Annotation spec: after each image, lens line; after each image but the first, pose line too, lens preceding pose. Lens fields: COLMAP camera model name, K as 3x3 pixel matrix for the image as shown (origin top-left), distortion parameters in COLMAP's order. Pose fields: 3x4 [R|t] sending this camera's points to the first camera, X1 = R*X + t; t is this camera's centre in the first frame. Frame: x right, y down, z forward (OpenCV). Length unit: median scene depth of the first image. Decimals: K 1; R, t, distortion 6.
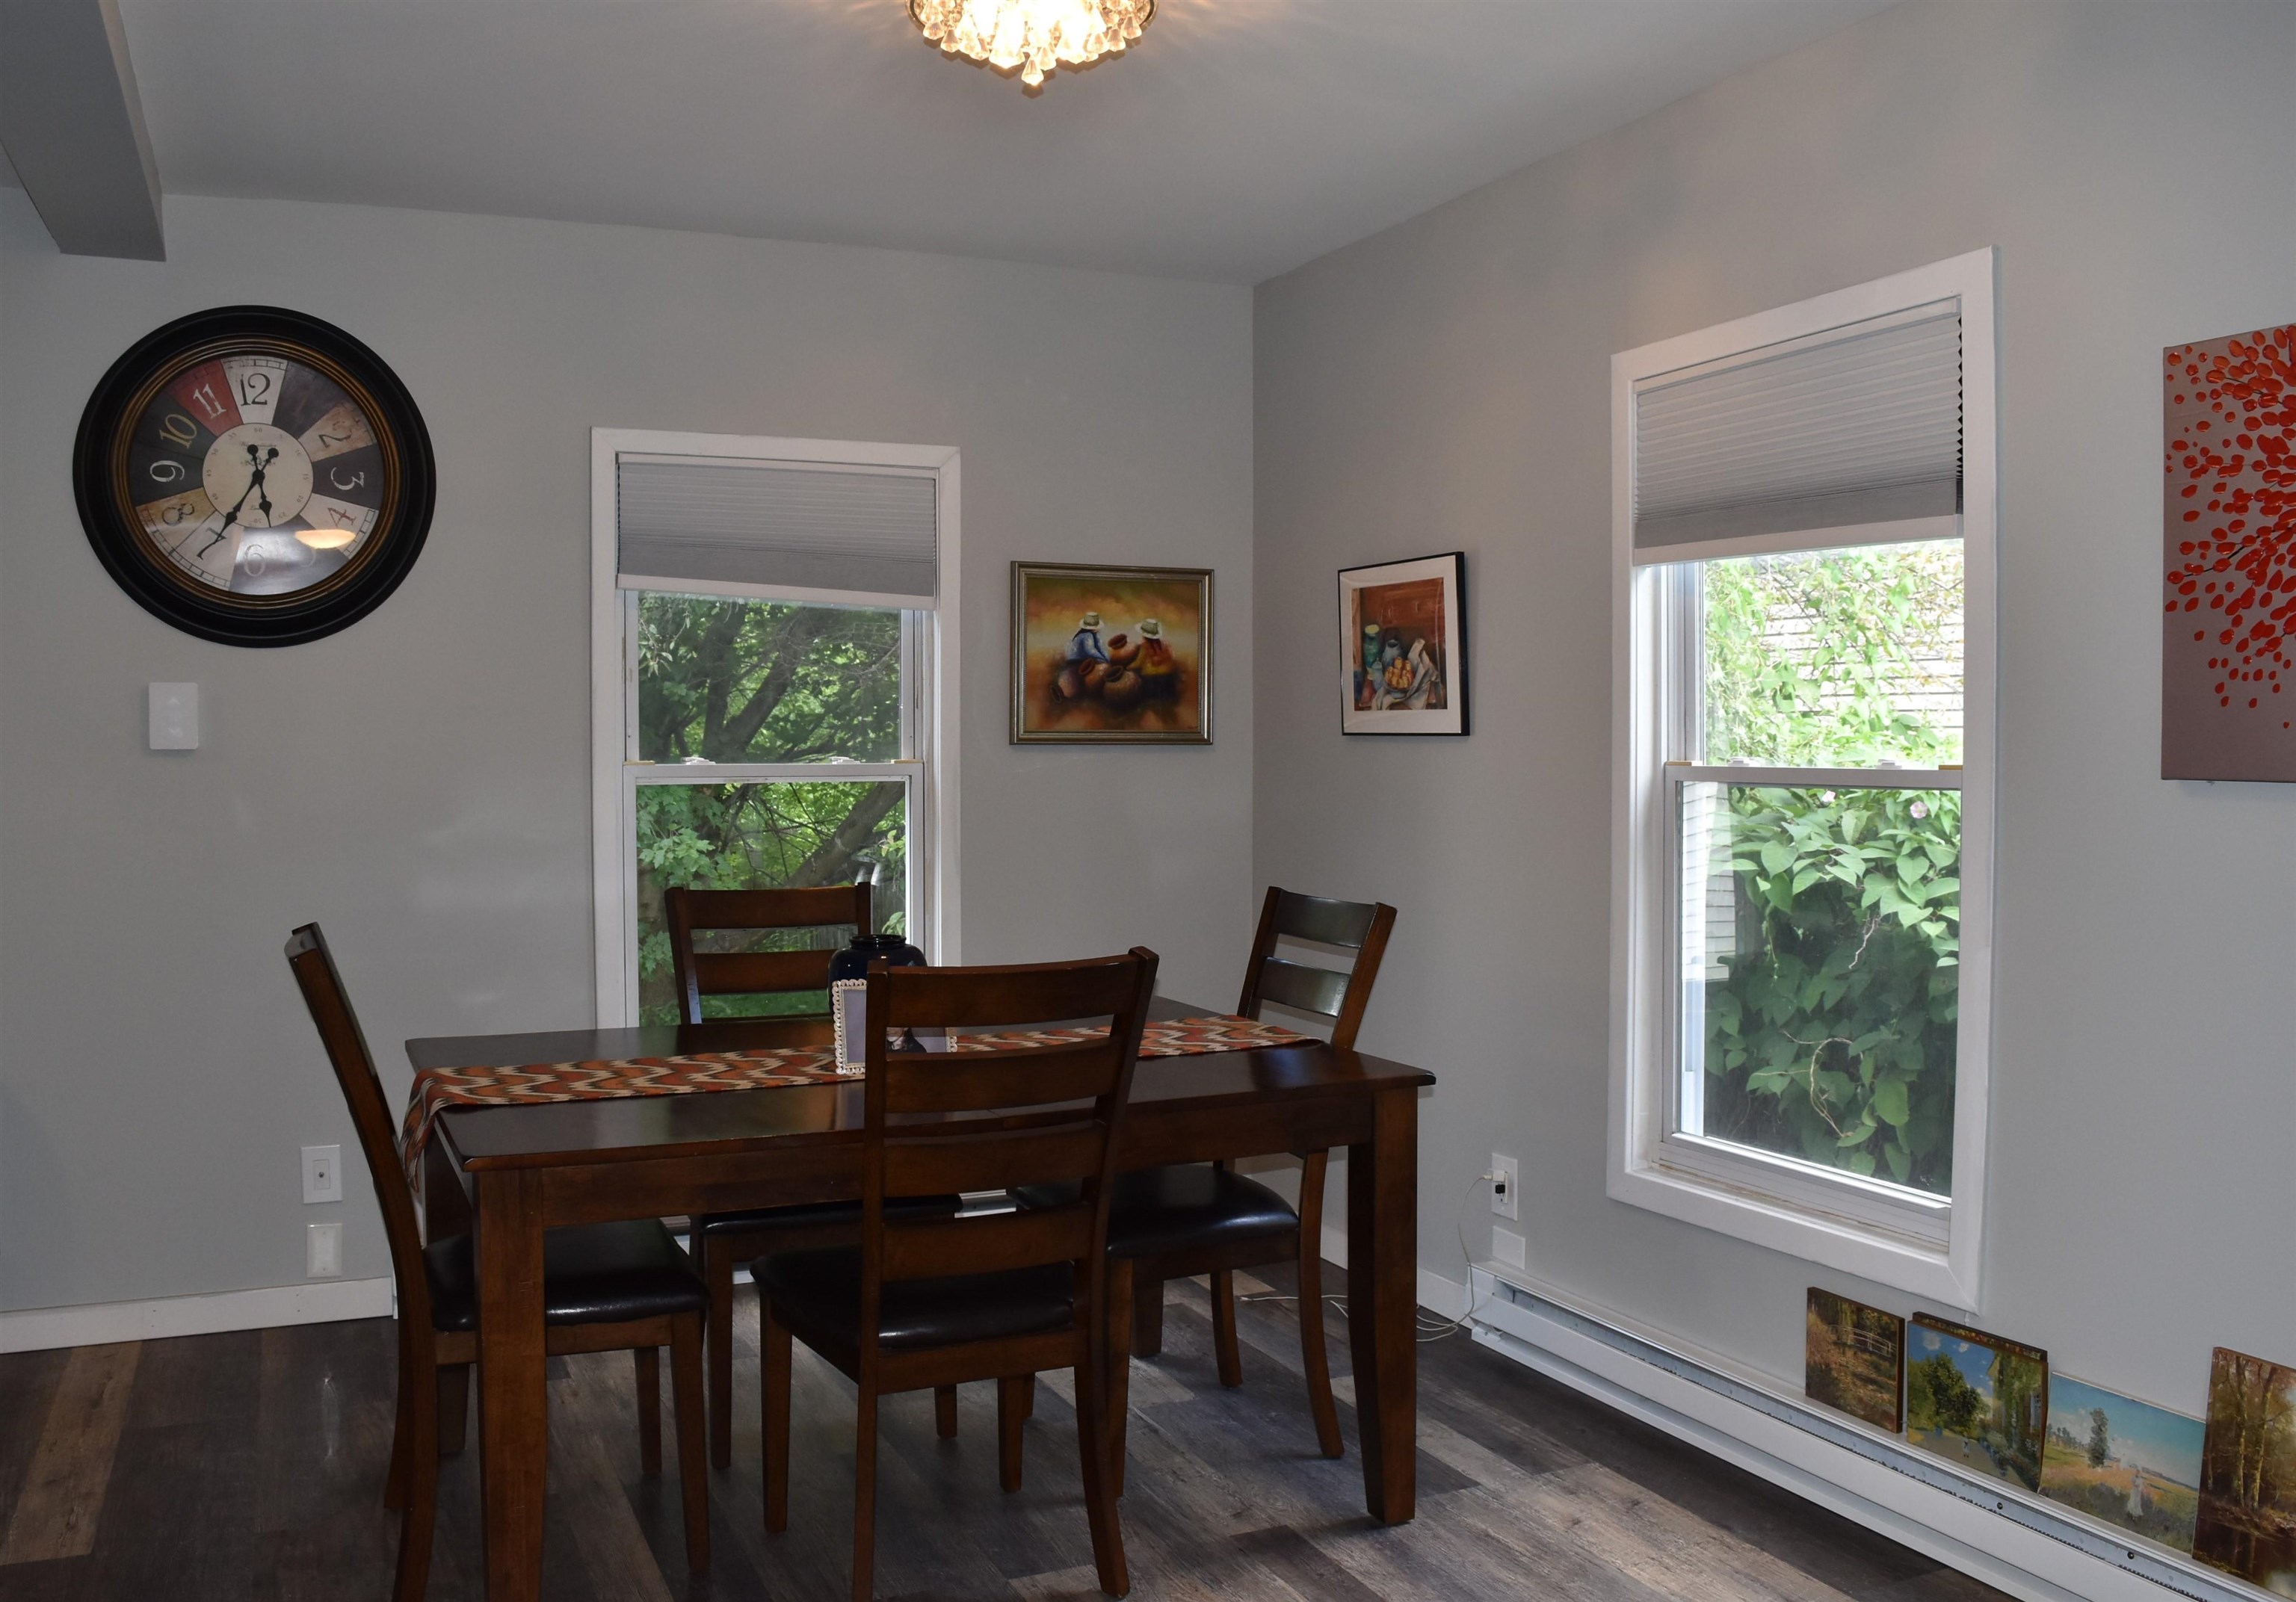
lens RADIAL K [[2003.4, 0, 1125.0], [0, 2003.4, 819.1], [0, 0, 1]] dist [-0.099640, 0.005721]
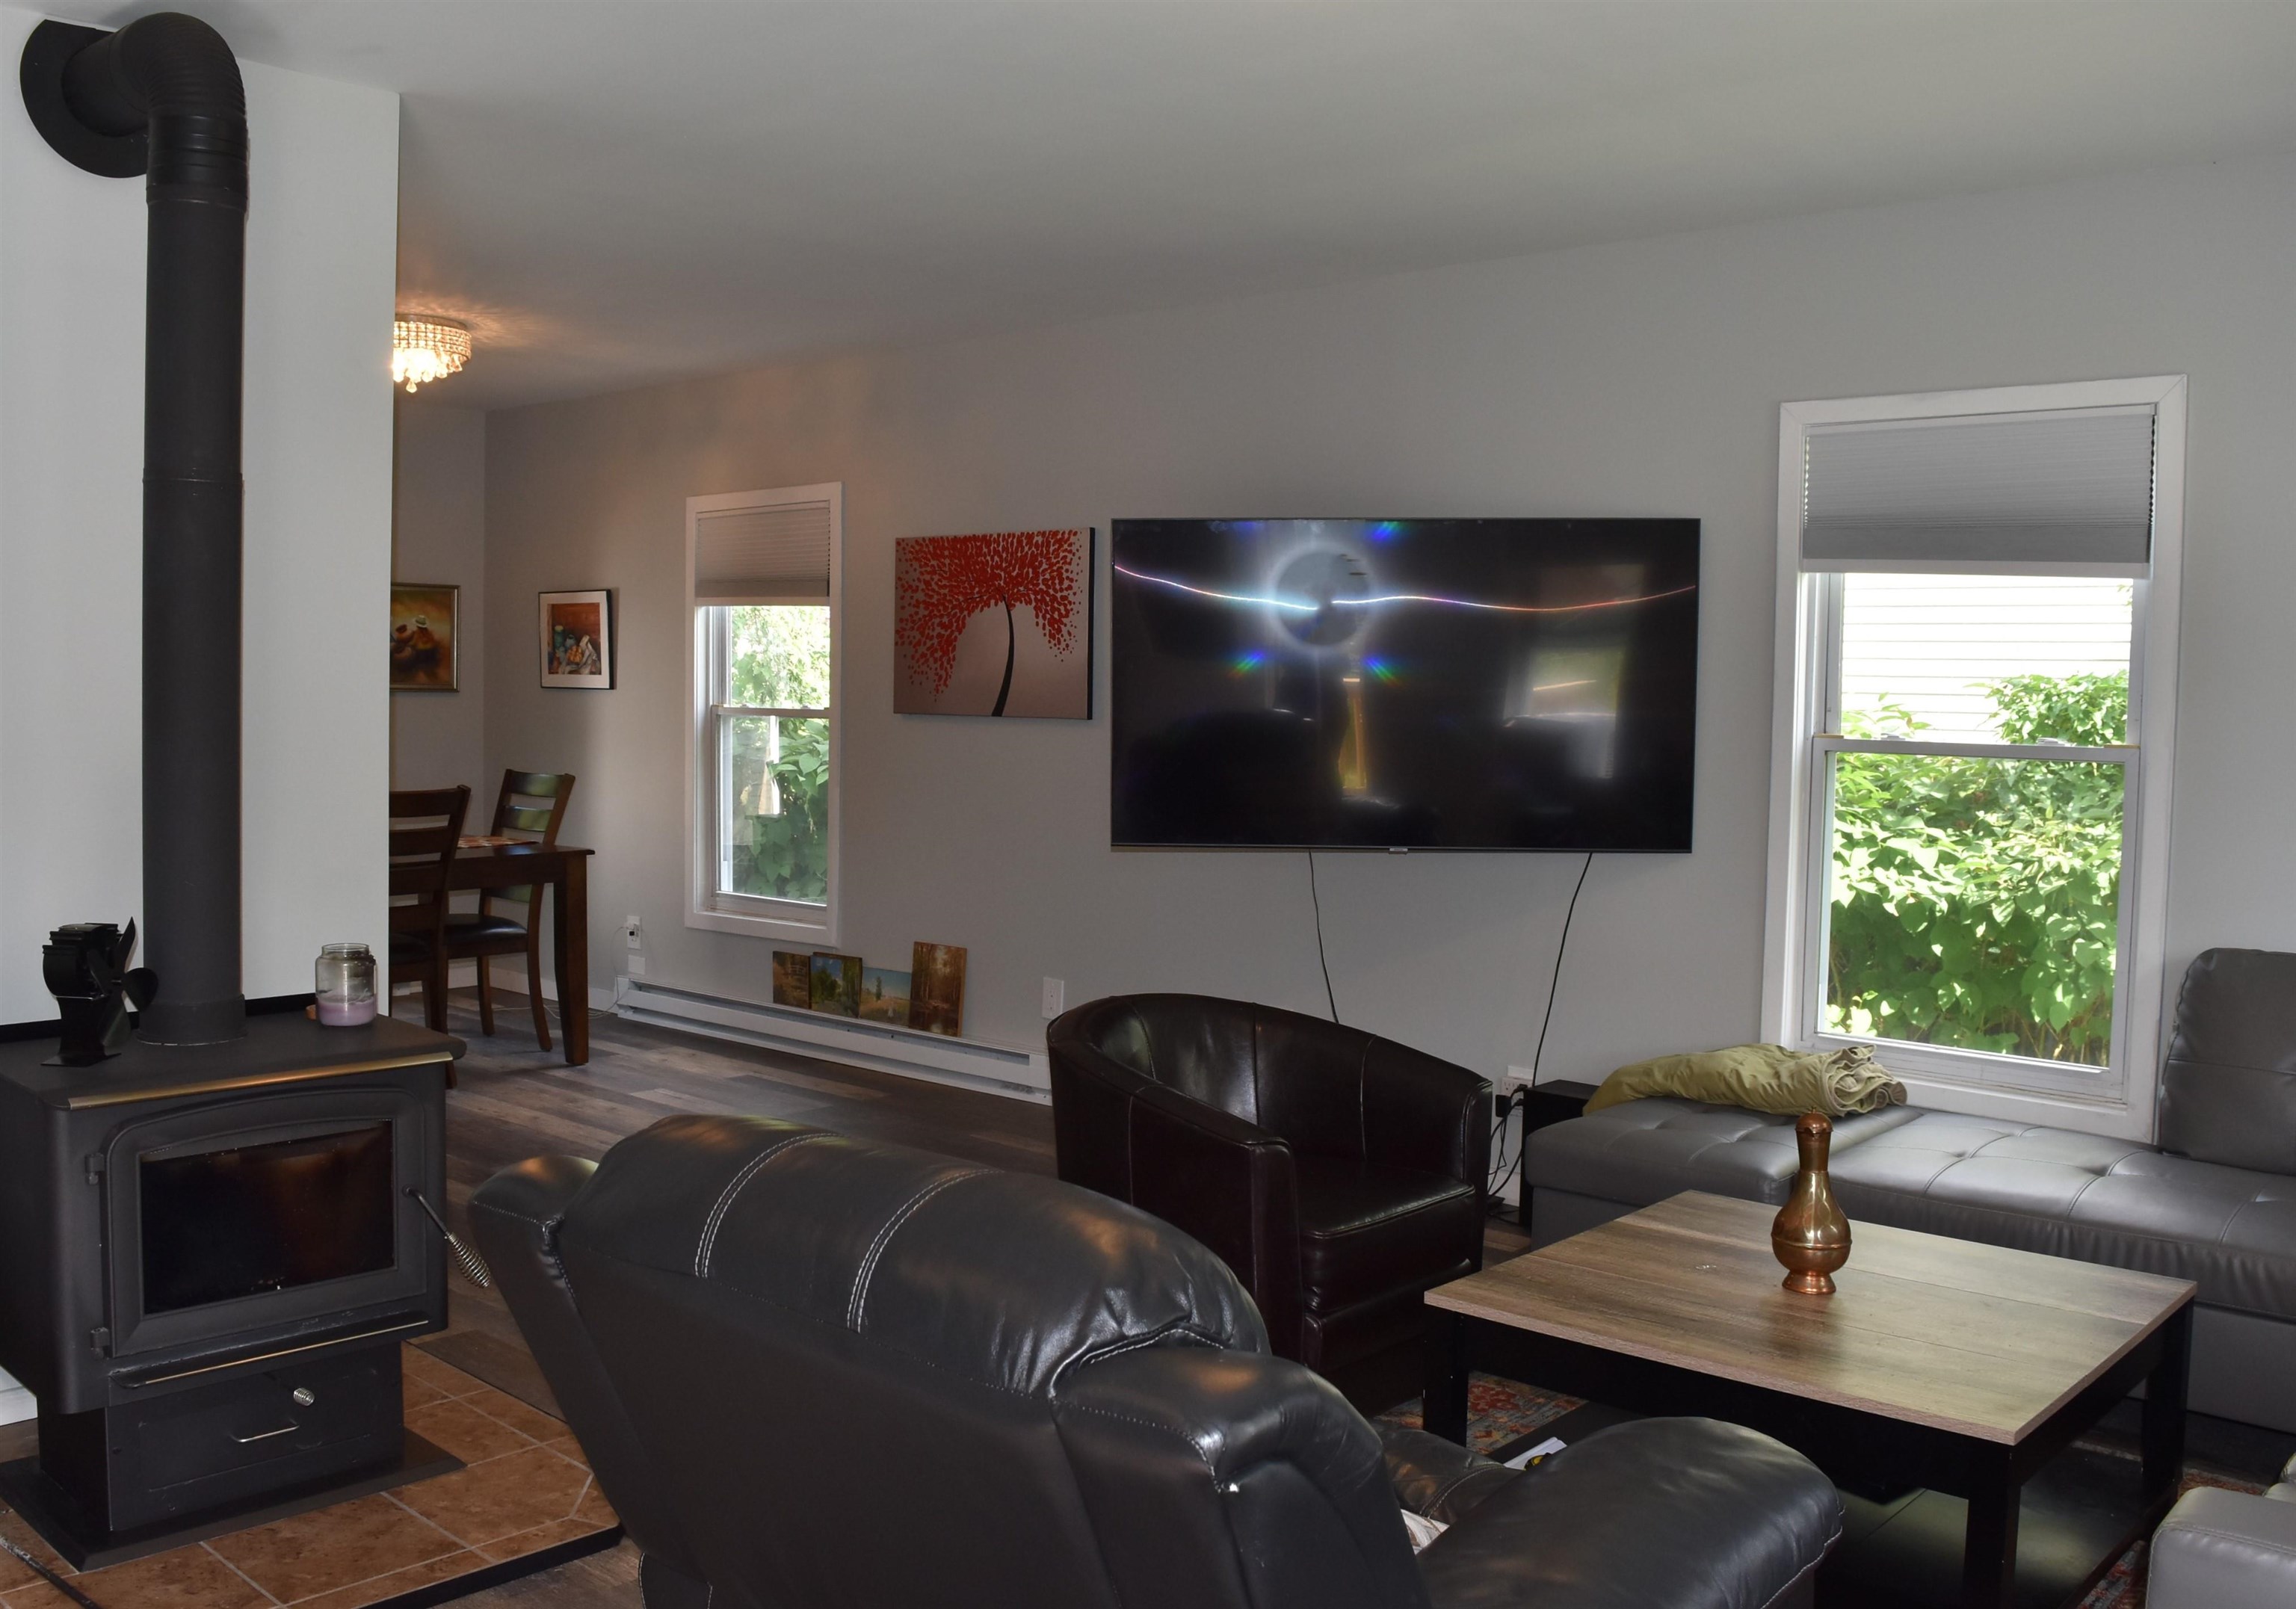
lens RADIAL K [[2003.6, 0, 1125.0], [0, 2003.6, 822.6], [0, 0, 1]] dist [-0.099640, 0.005721]
pose [[0.917808, -0.011577, 0.396857, -0.140782], [-0.000859, 0.999514, 0.031146, 0.026156], [-0.397025, -0.028927, 0.917352, -0.990011]]
